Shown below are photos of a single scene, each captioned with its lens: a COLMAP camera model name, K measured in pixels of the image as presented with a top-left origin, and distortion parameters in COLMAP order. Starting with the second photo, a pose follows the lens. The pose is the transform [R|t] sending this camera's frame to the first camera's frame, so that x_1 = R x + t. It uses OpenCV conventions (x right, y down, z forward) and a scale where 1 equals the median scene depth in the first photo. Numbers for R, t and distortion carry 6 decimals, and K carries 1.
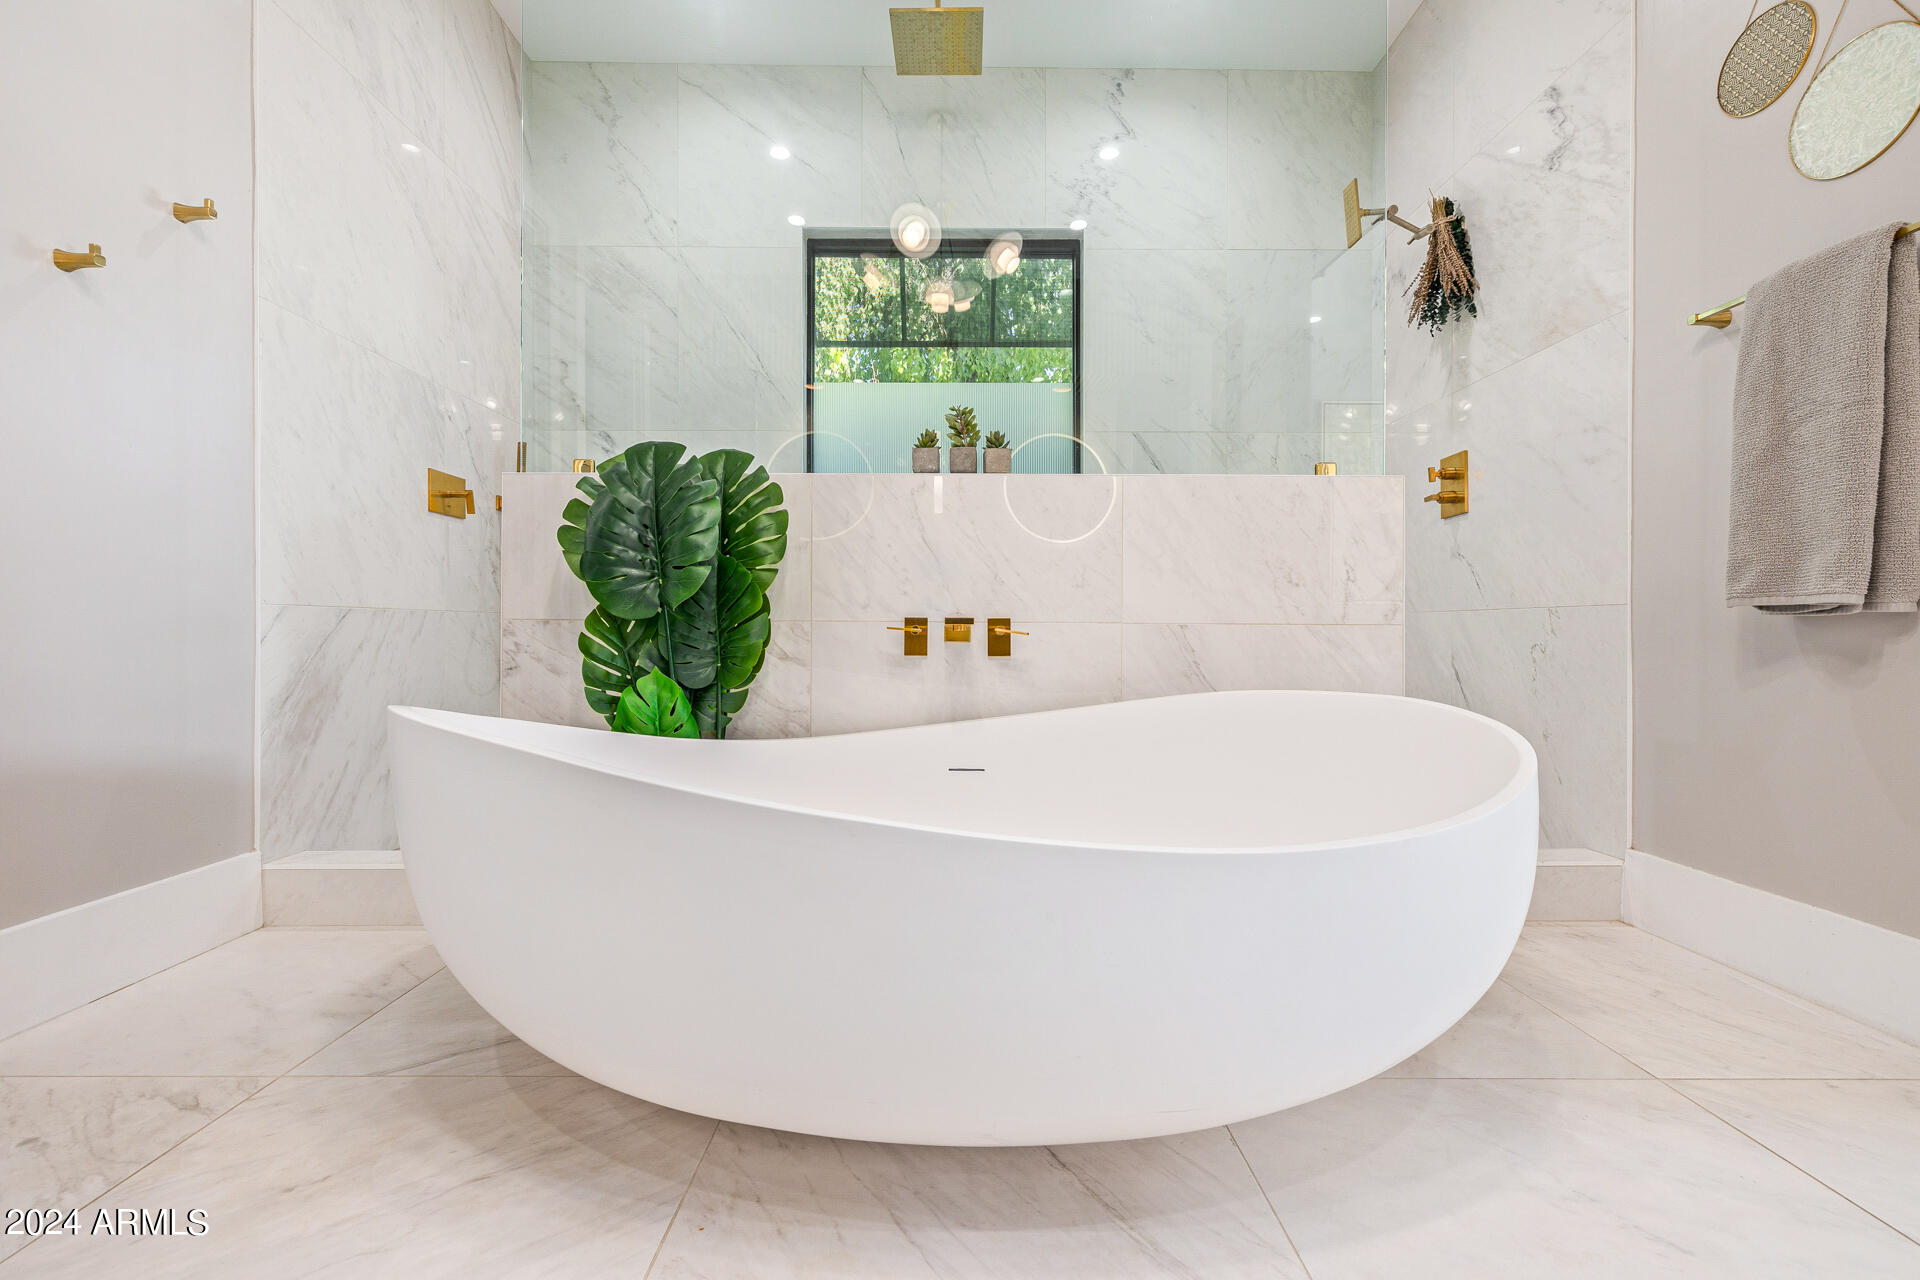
lens RADIAL K [[813.4, 0, 963.4], [0, 813.4, 636.6], [0, 0, 1]] dist [-0.000285, 0.001714]
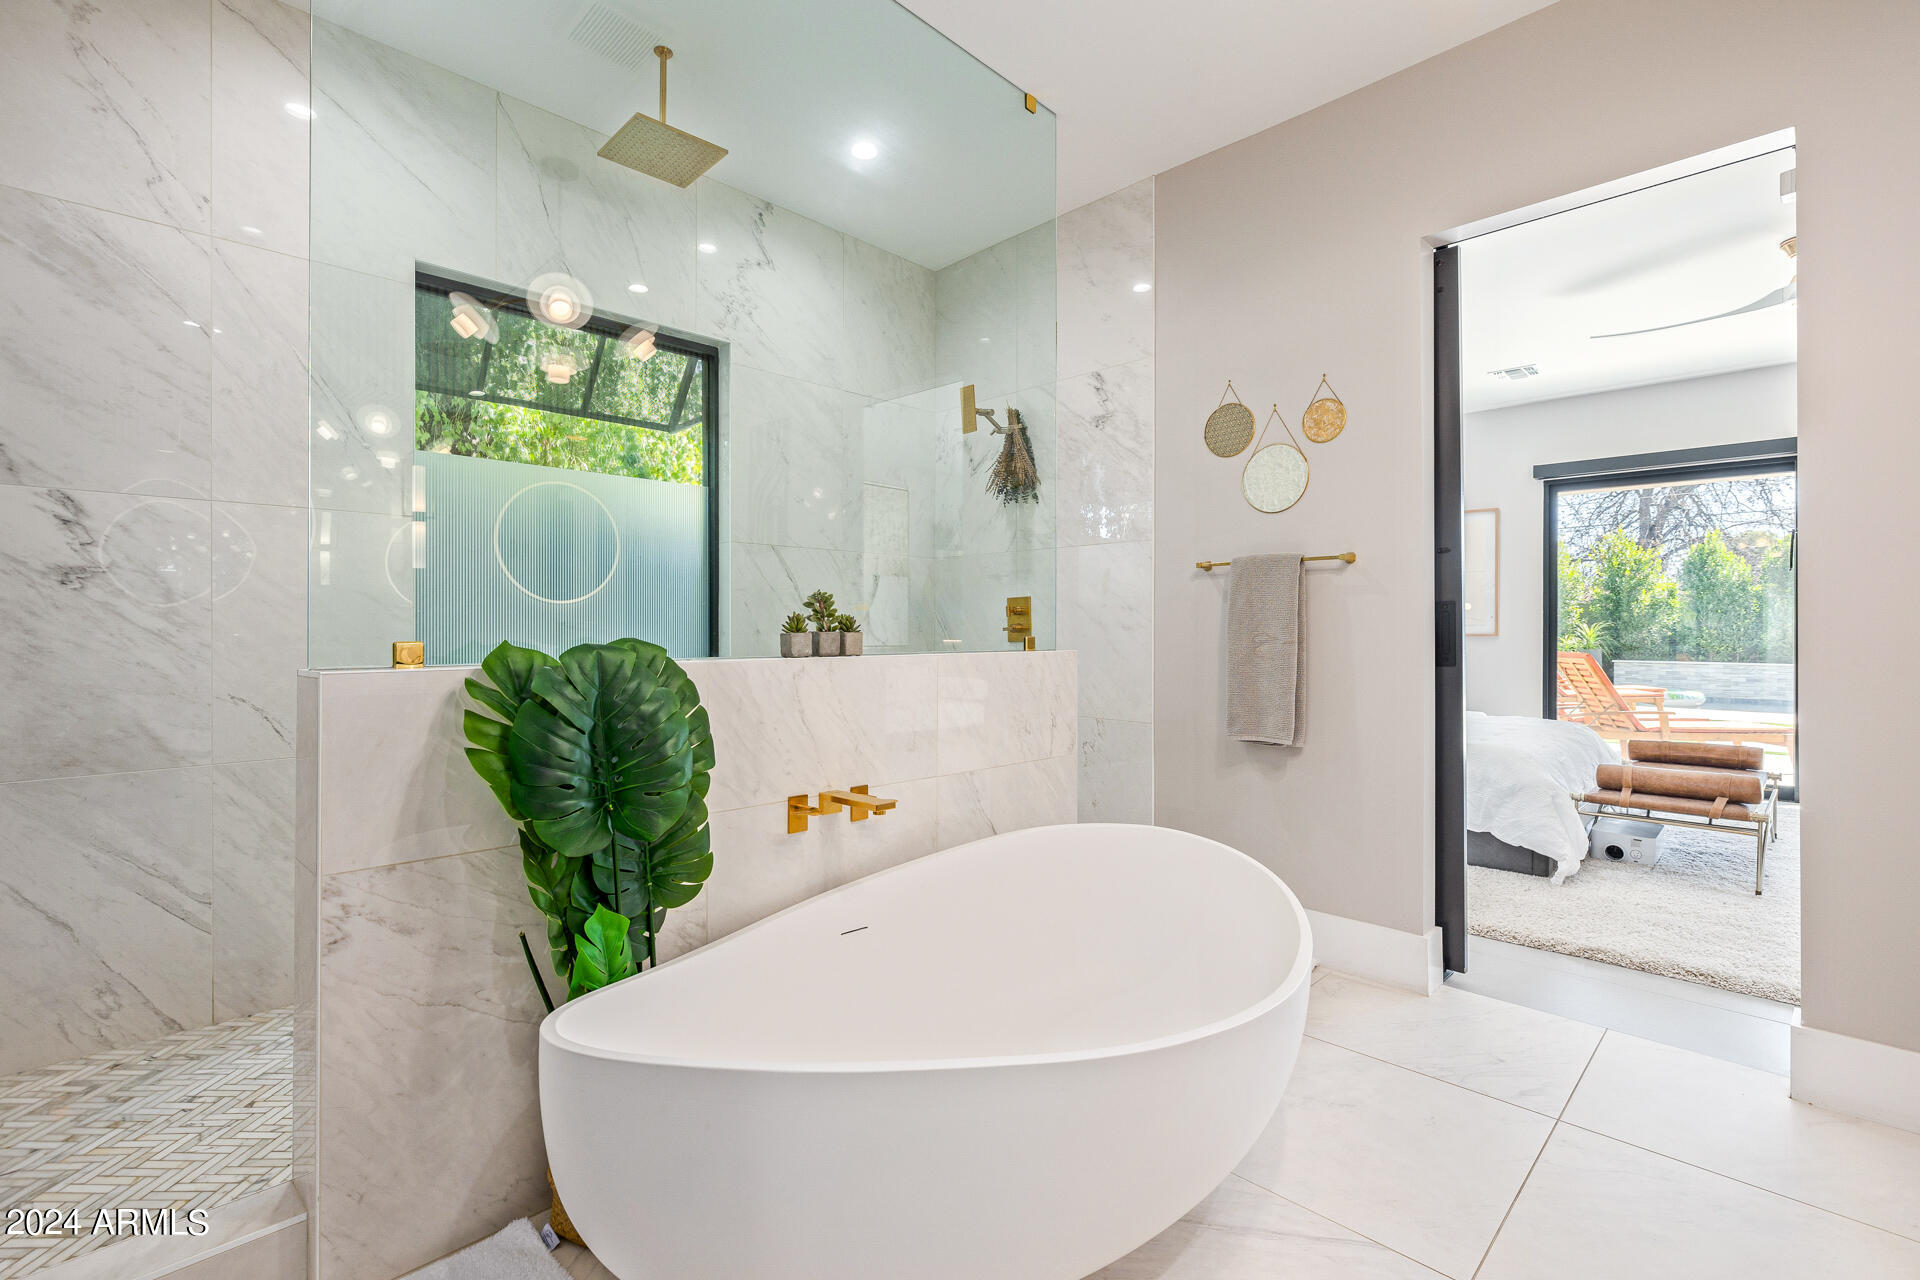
lens RADIAL K [[860.3, 0, 957.0], [0, 860.3, 630.2], [0, 0, 1]] dist [-0.004128, -0.000281]
pose [[0.713919, 0.000090, 0.700228, -0.500775], [0.004693, 0.999977, -0.004914, -0.167606], [-0.700212, 0.006795, 0.713902, 0.044011]]
